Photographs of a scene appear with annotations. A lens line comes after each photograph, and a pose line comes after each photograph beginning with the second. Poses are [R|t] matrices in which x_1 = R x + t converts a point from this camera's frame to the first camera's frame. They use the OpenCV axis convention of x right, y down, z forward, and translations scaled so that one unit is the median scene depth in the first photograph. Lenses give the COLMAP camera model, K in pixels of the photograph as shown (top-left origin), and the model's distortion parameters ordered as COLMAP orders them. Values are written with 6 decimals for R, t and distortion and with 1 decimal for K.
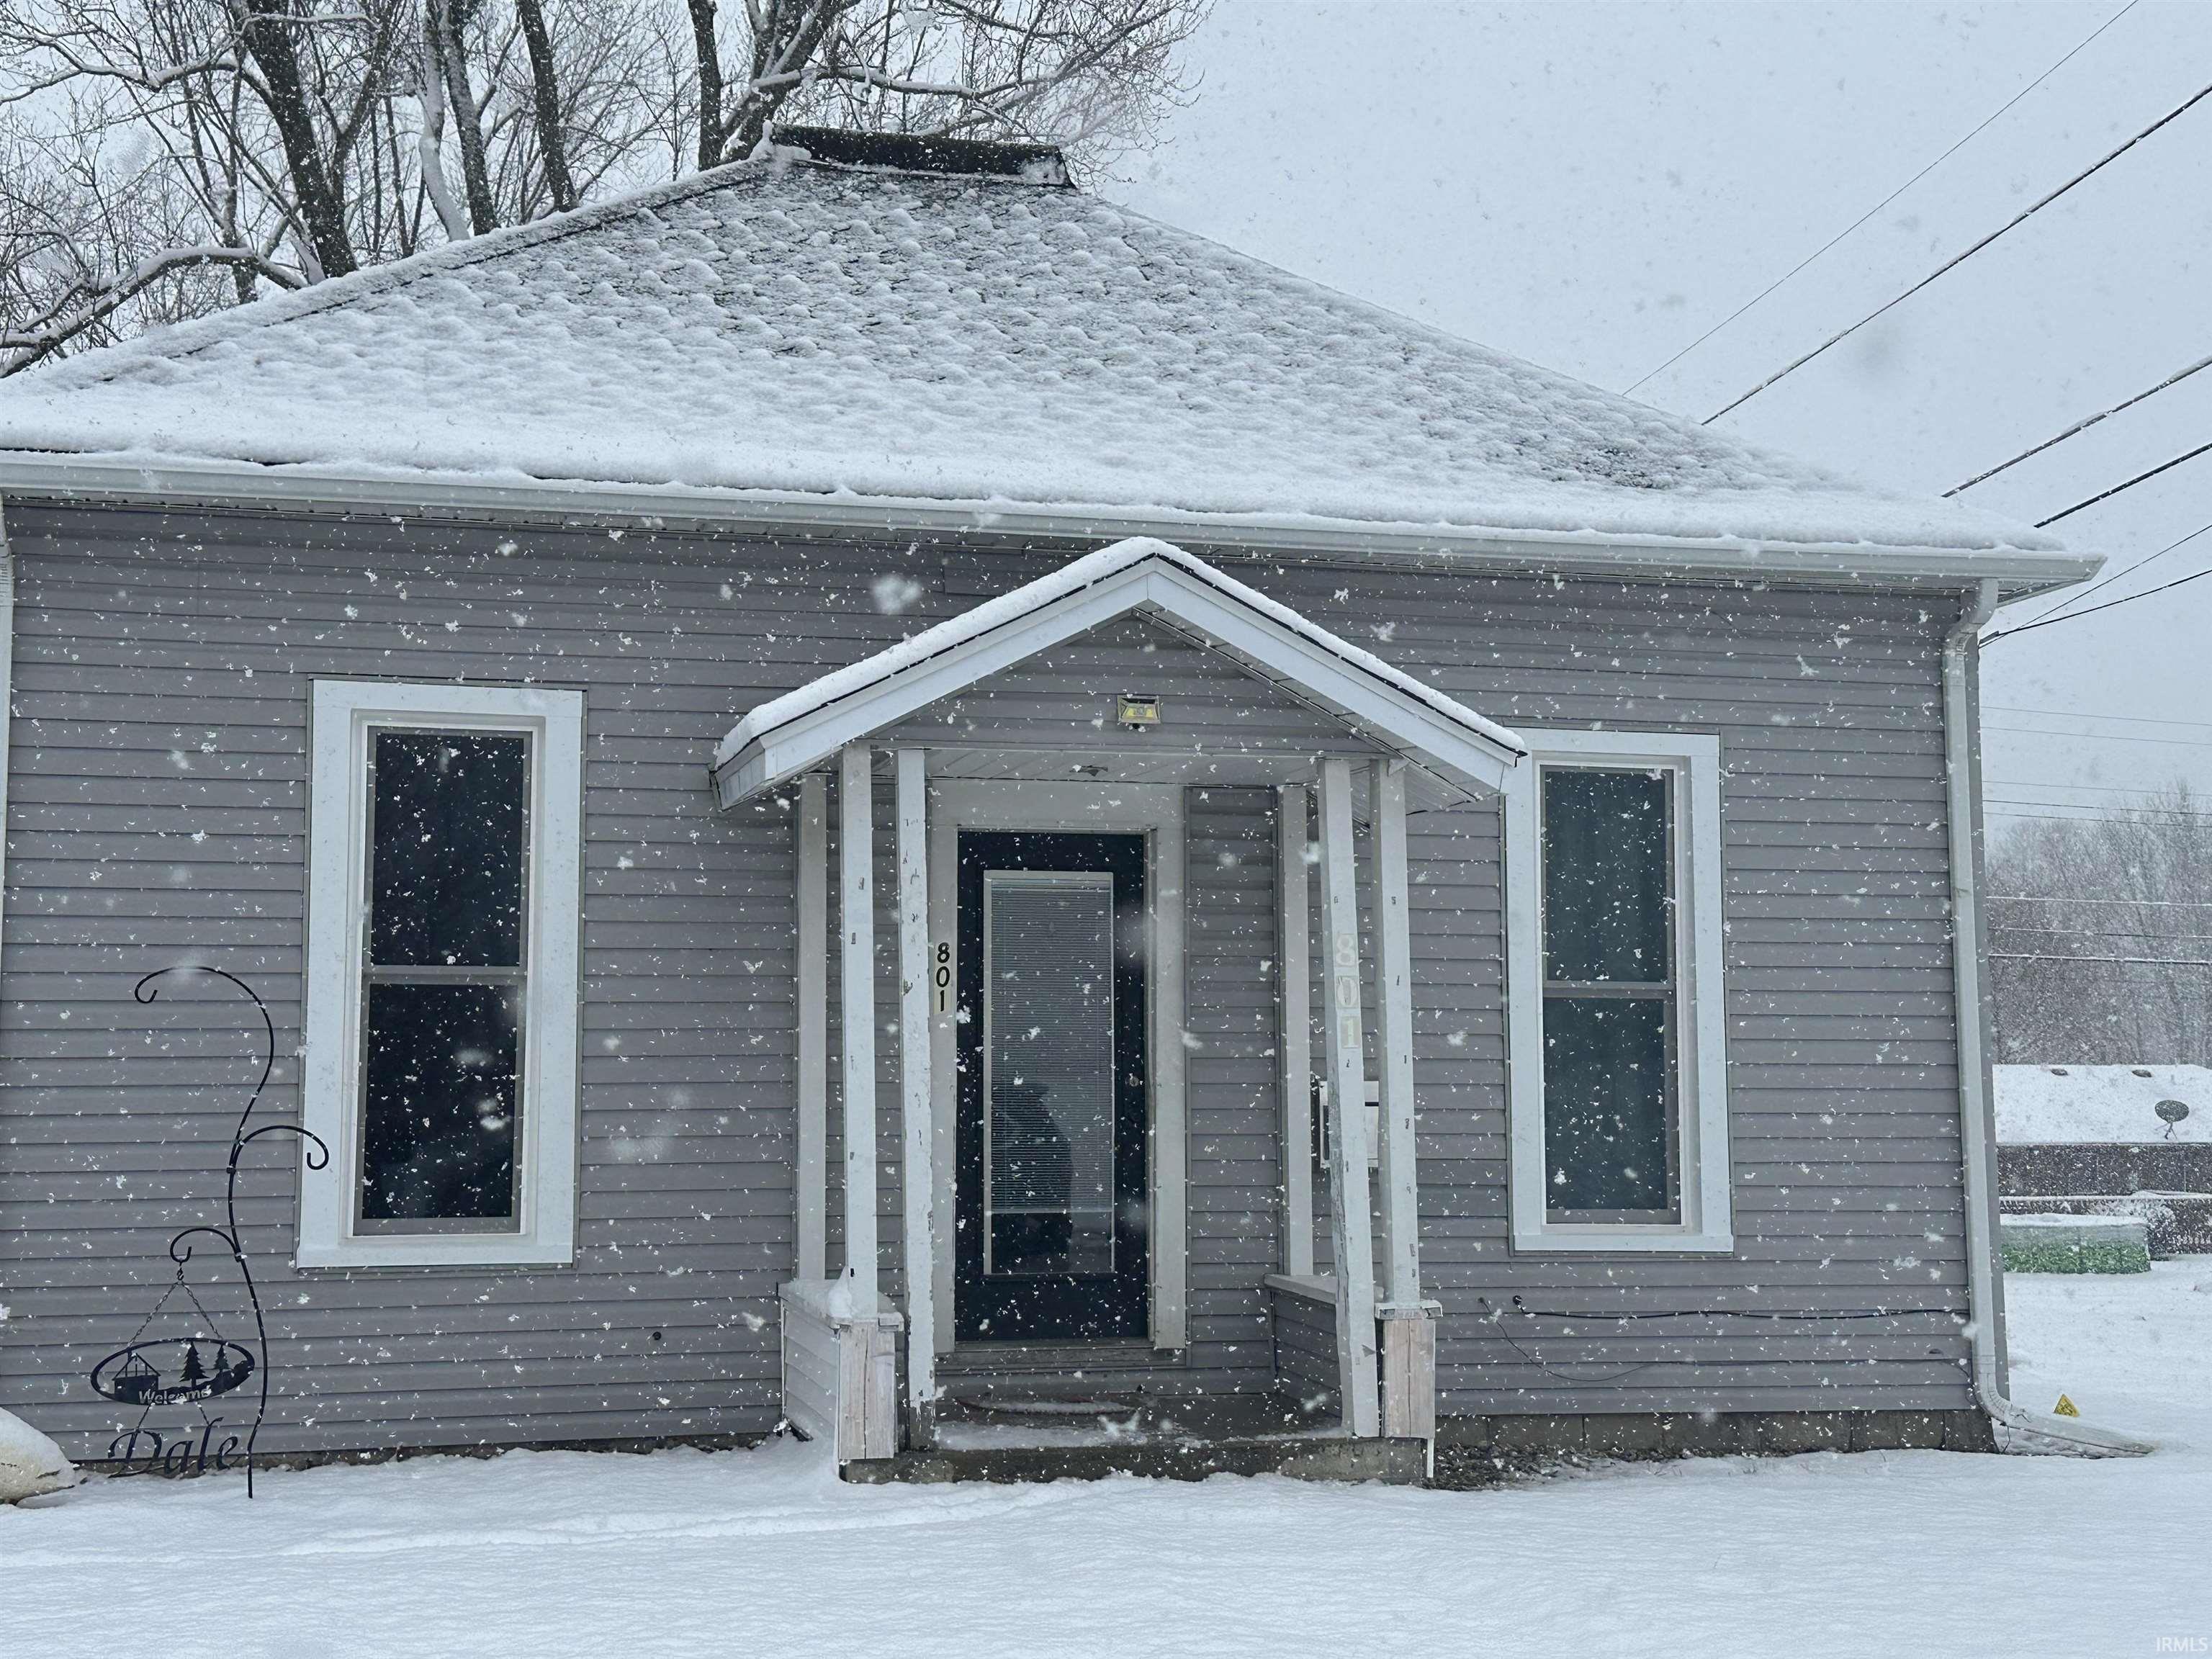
lens RADIAL K [[2829.6, 0, 1106.0], [0, 2829.6, 829.5], [0, 0, 1]] dist [0.023756, -0.003196]
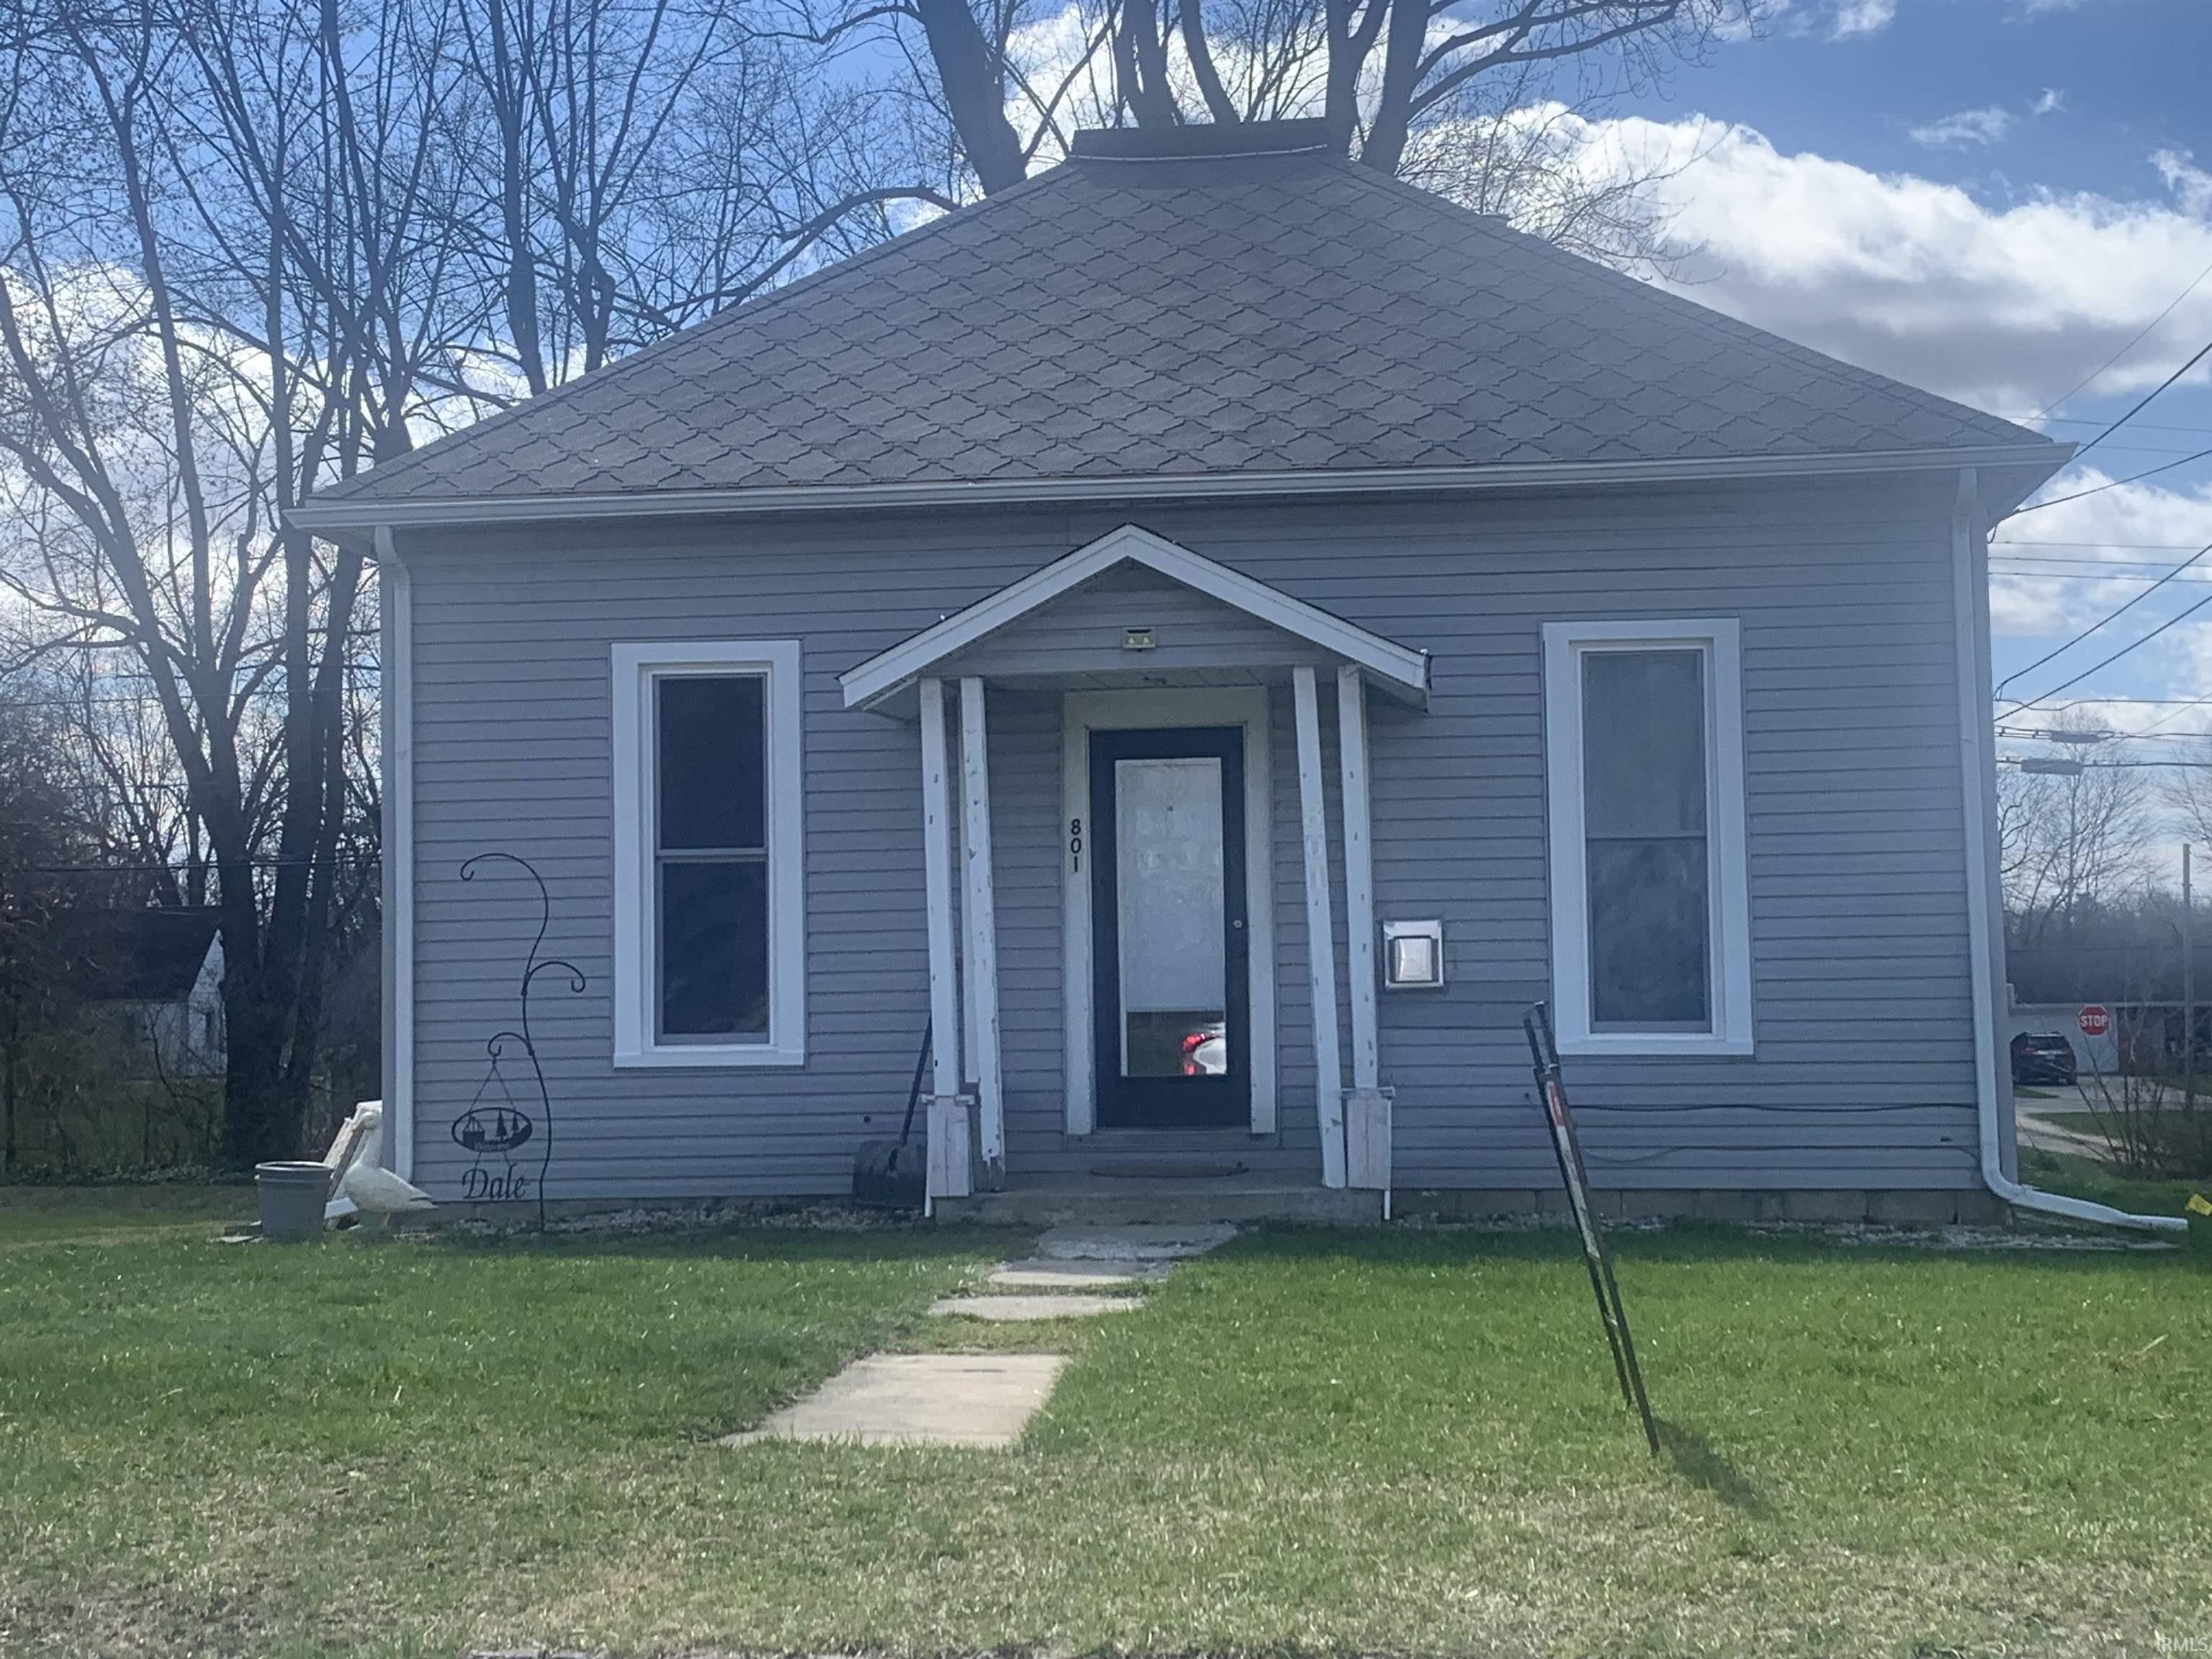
lens RADIAL K [[3337.5, 0, 1106.0], [0, 3337.5, 829.5], [0, 0, 1]] dist [0.002371, 0.004476]
pose [[0.939466, -0.033455, -0.341004, 0.491991], [0.049089, 0.998097, 0.037318, -0.011280], [0.339106, -0.051798, 0.939321, -0.438888]]
